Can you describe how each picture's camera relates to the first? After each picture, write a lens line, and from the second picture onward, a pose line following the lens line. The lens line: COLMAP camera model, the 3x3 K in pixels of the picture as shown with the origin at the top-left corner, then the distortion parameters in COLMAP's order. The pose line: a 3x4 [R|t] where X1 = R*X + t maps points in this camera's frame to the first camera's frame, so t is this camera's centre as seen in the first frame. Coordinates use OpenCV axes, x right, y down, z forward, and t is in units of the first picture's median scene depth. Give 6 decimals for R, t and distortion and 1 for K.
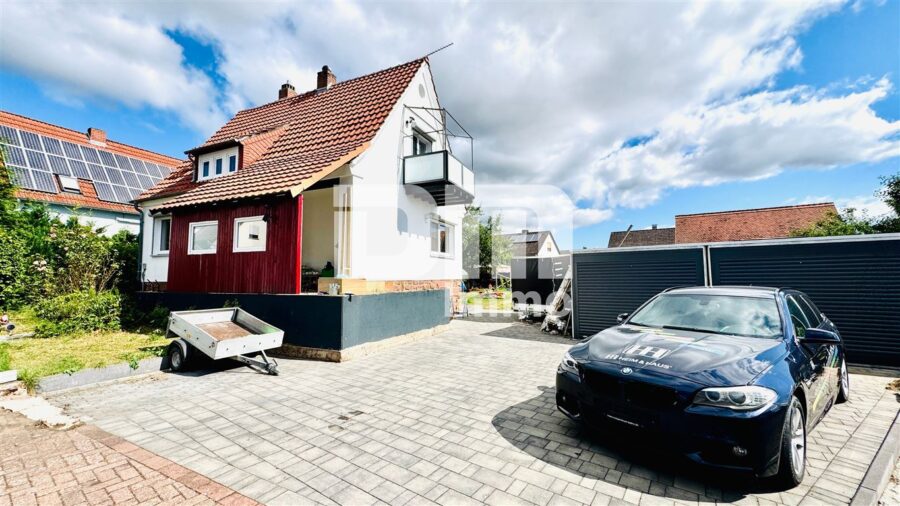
lens RADIAL K [[358.1, 0, 450.0], [0, 358.1, 253.0], [0, 0, 1]] dist [-0.001380, -0.000210]
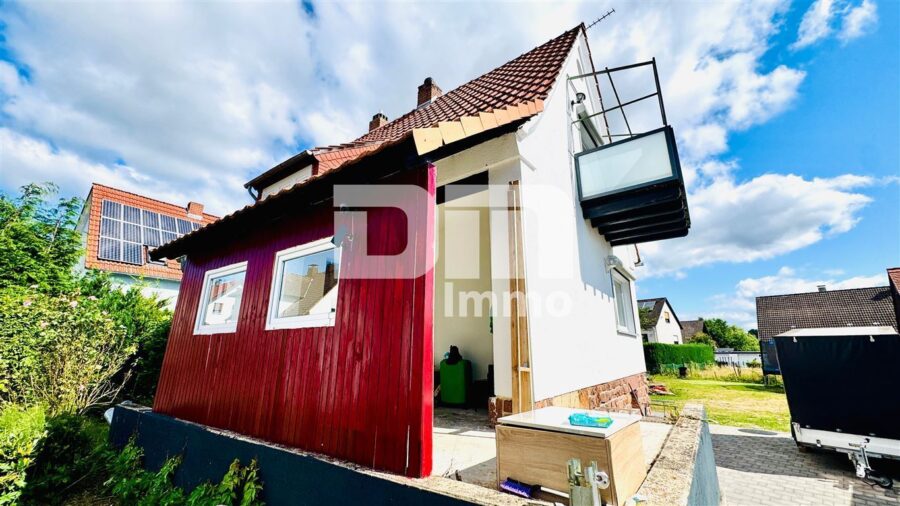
lens RADIAL K [[358.1, 0, 450.0], [0, 358.1, 253.0], [0, 0, 1]] dist [-0.001380, -0.000210]
pose [[0.979778, -0.048856, -0.194034, -0.193917], [0.008727, 0.979243, -0.202500, -0.002225], [0.199899, 0.196712, 0.959867, 0.392419]]
